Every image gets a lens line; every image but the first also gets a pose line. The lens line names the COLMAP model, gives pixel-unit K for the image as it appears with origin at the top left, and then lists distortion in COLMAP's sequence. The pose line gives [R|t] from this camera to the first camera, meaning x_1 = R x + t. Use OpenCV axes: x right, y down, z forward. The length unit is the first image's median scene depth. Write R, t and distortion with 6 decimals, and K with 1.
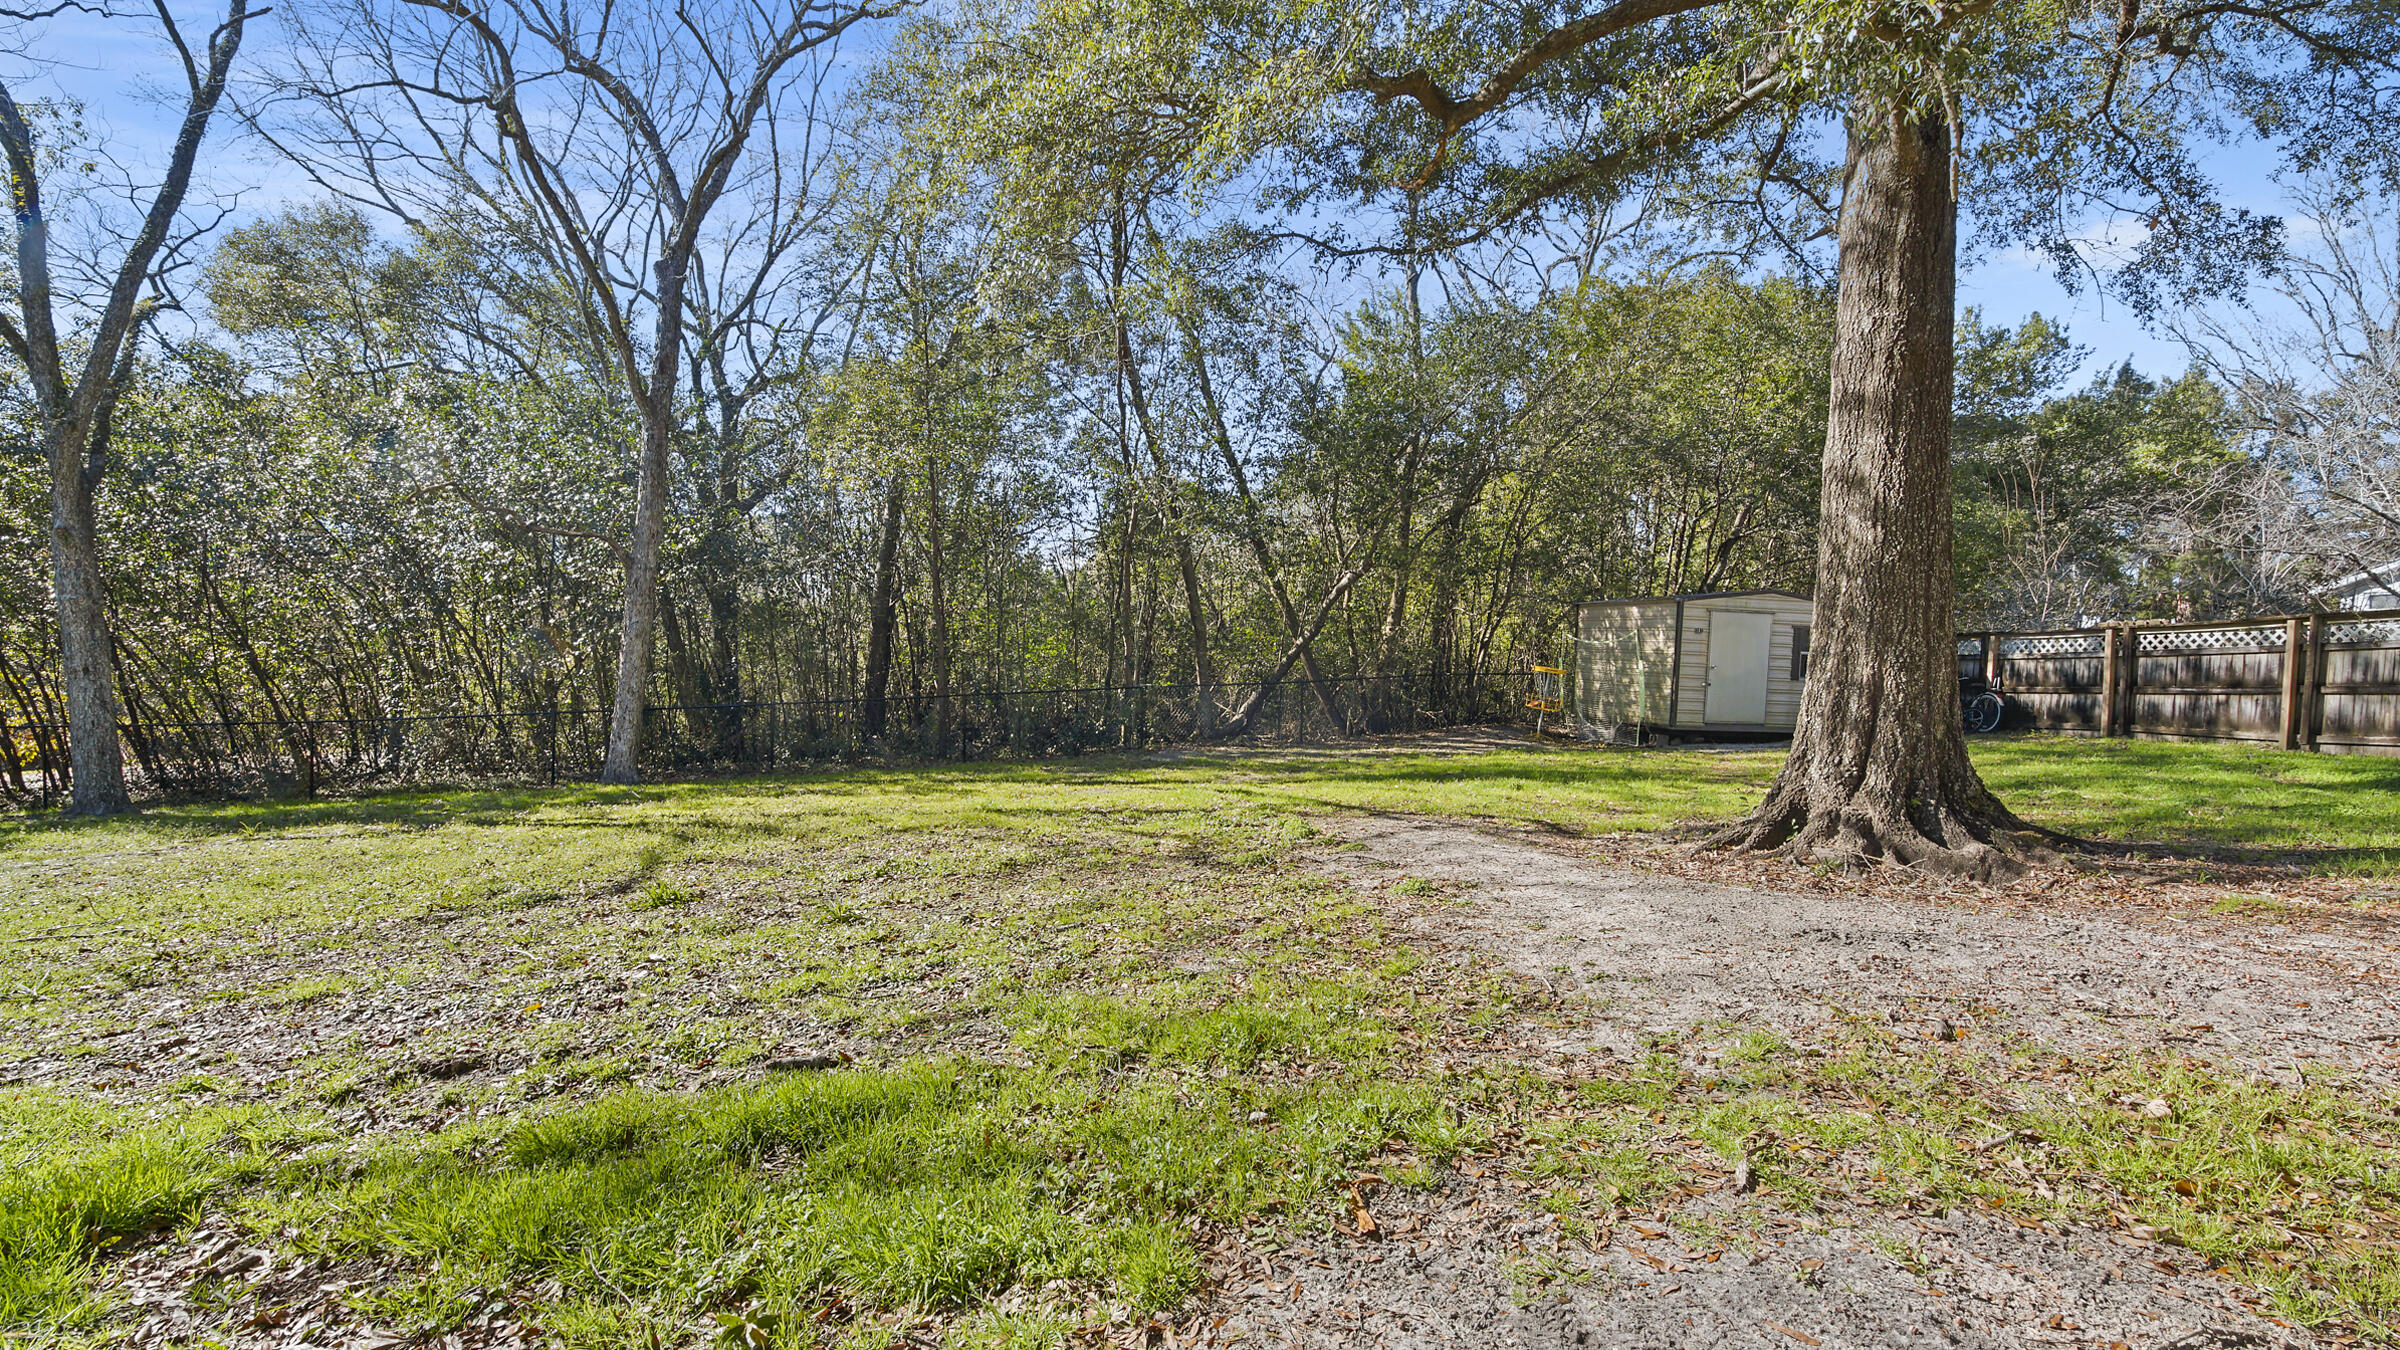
lens RADIAL K [[1049.7, 0, 1195.5], [0, 1049.7, 681.7], [0, 0, 1]] dist [0.041660, -0.019223]
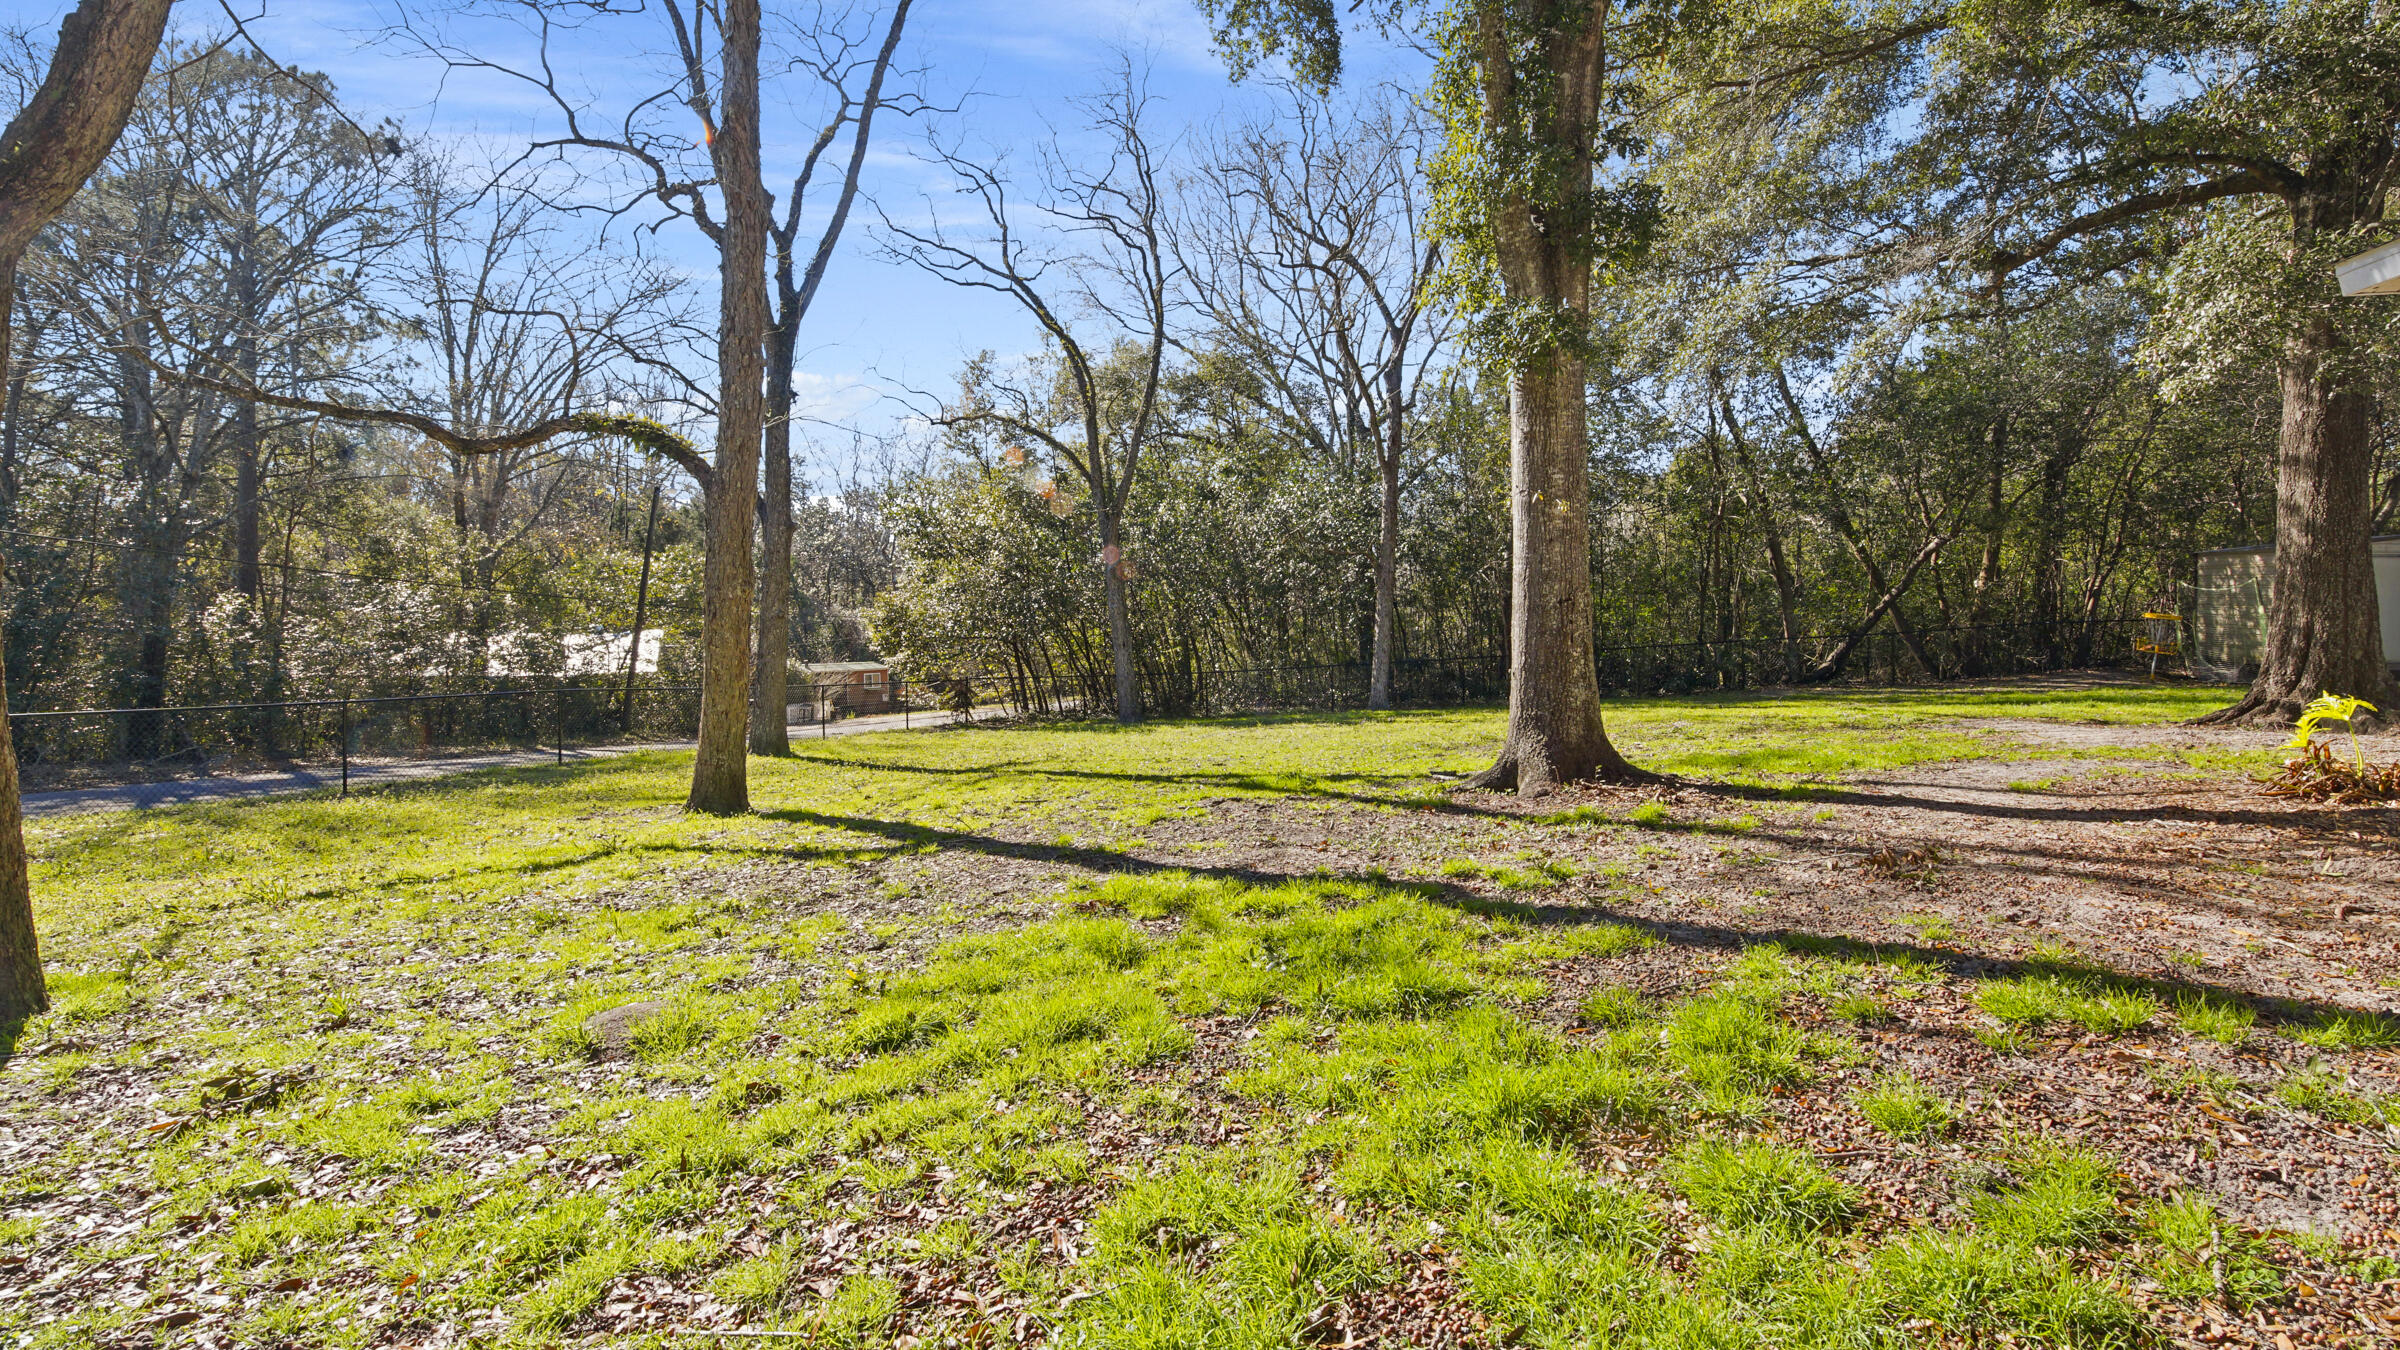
lens RADIAL K [[1074.9, 0, 1180.2], [0, 1074.9, 635.7], [0, 0, 1]] dist [0.023455, -0.014907]
pose [[0.892834, -0.023924, -0.449750, -0.066341], [0.022006, 0.999713, -0.009493, -0.002900], [0.449848, -0.001422, 0.893104, -0.461128]]
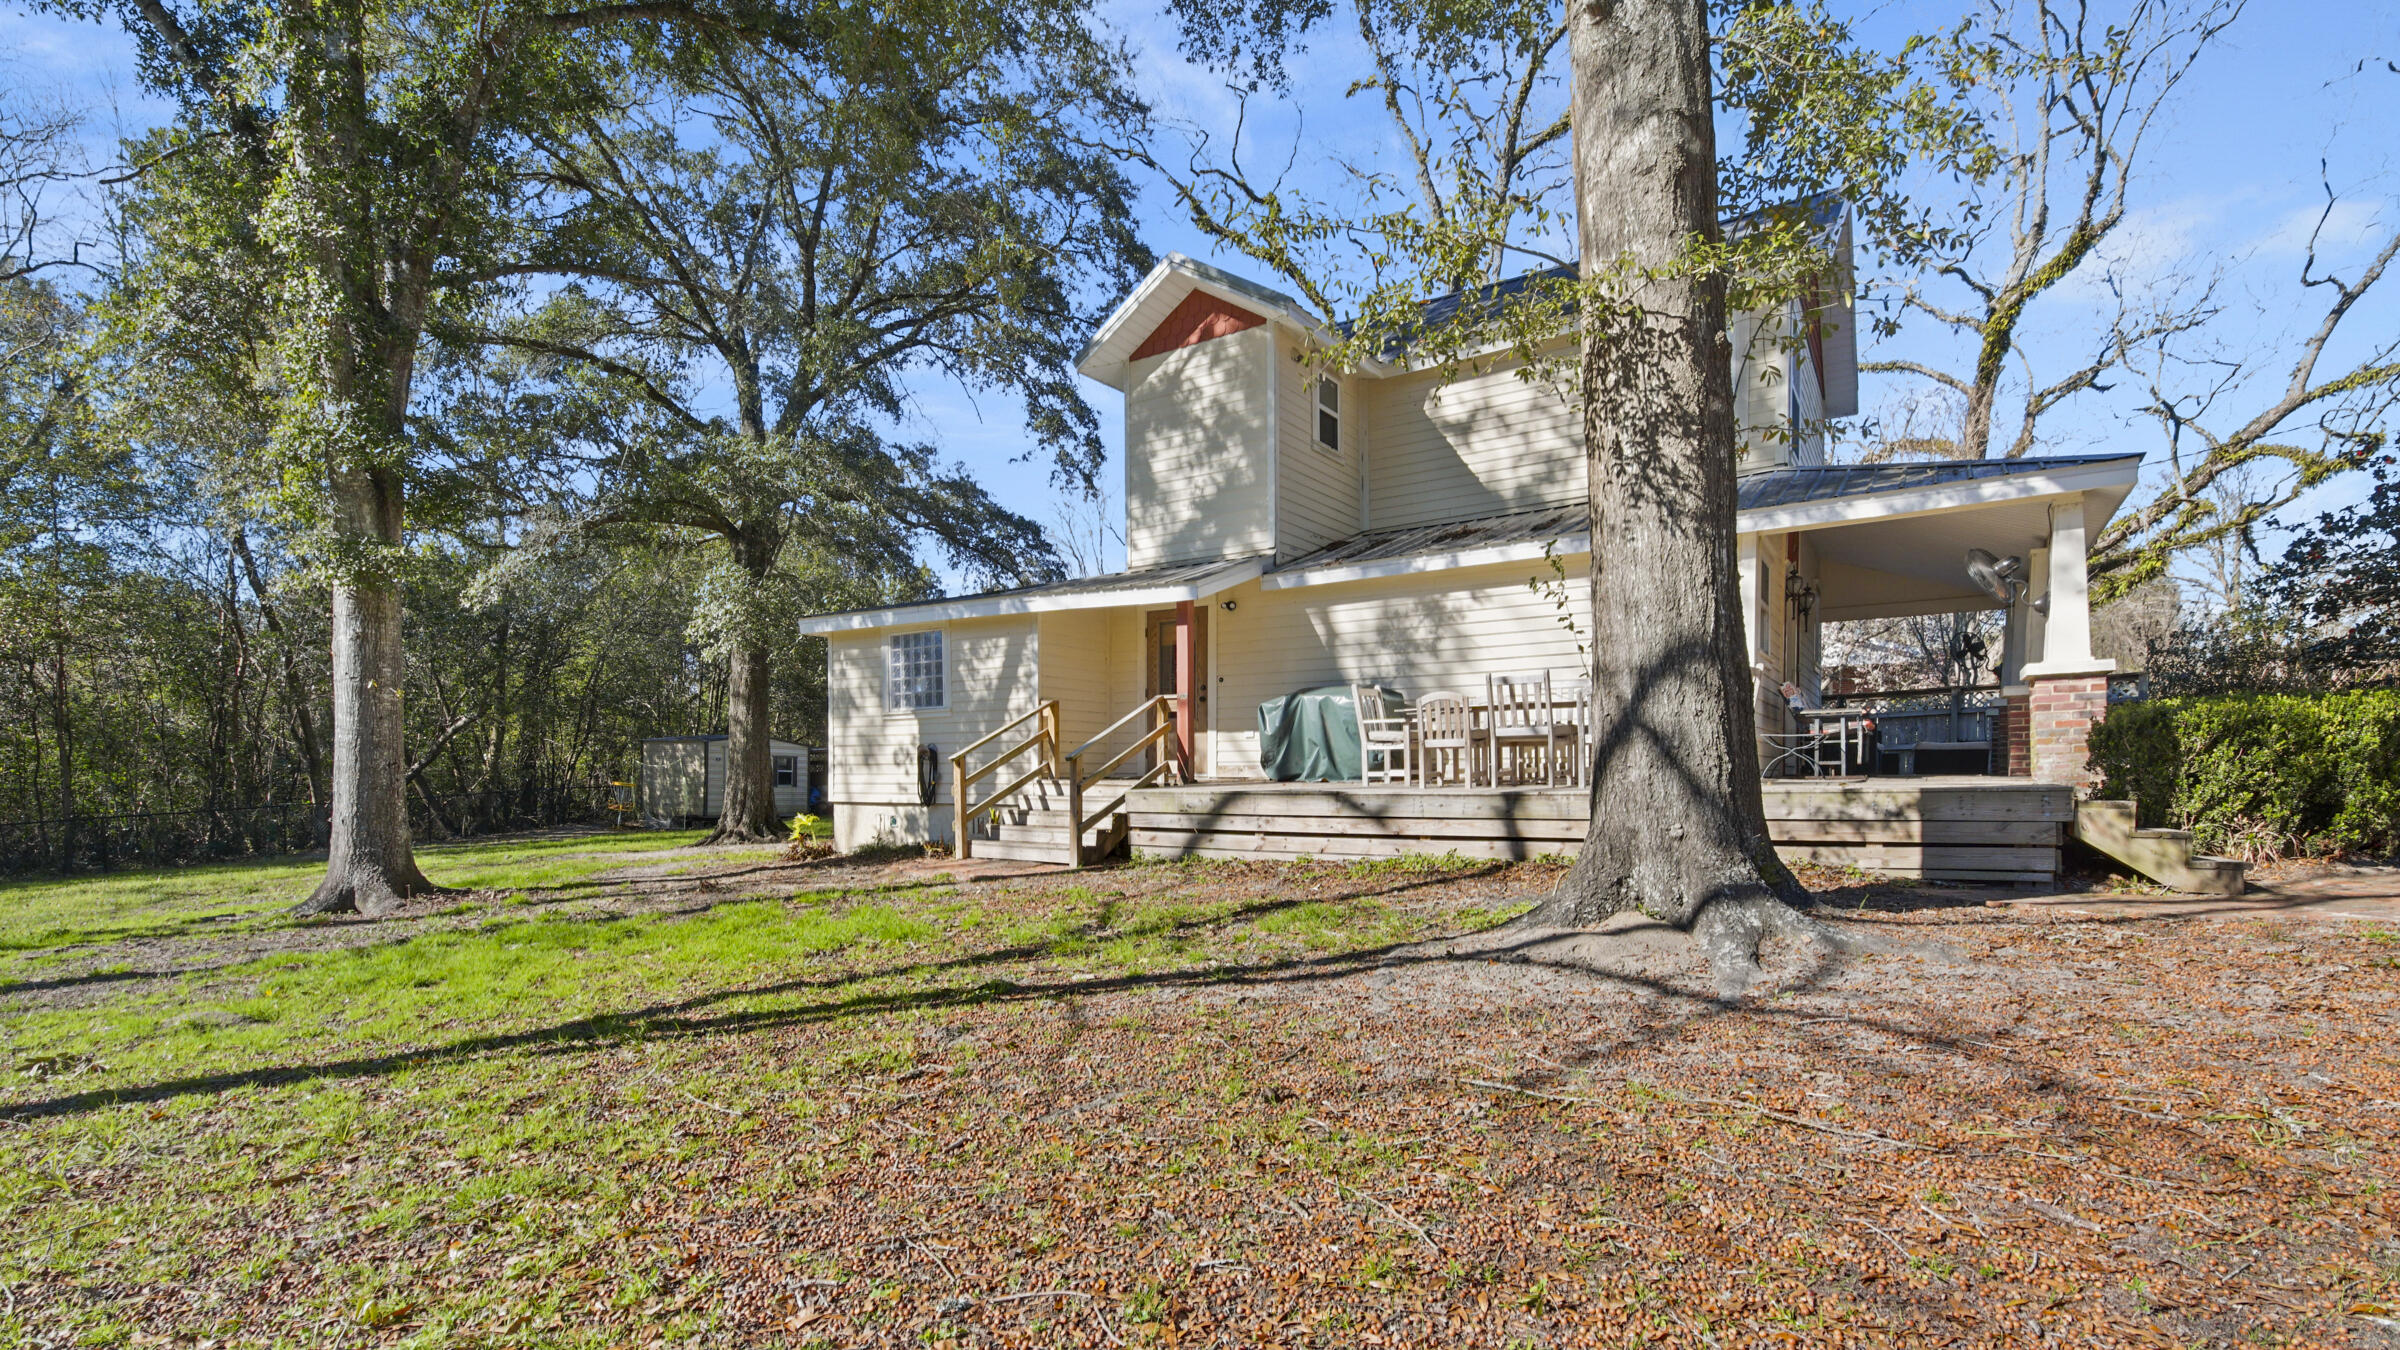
lens RADIAL K [[1096.0, 0, 1204.5], [0, 1096.0, 719.7], [0, 0, 1]] dist [0.046121, -0.023504]
pose [[0.687520, 0.014469, 0.726021, -0.260546], [0.031492, 0.998267, -0.049716, 0.002105], [-0.725482, 0.057045, 0.685873, -0.734183]]
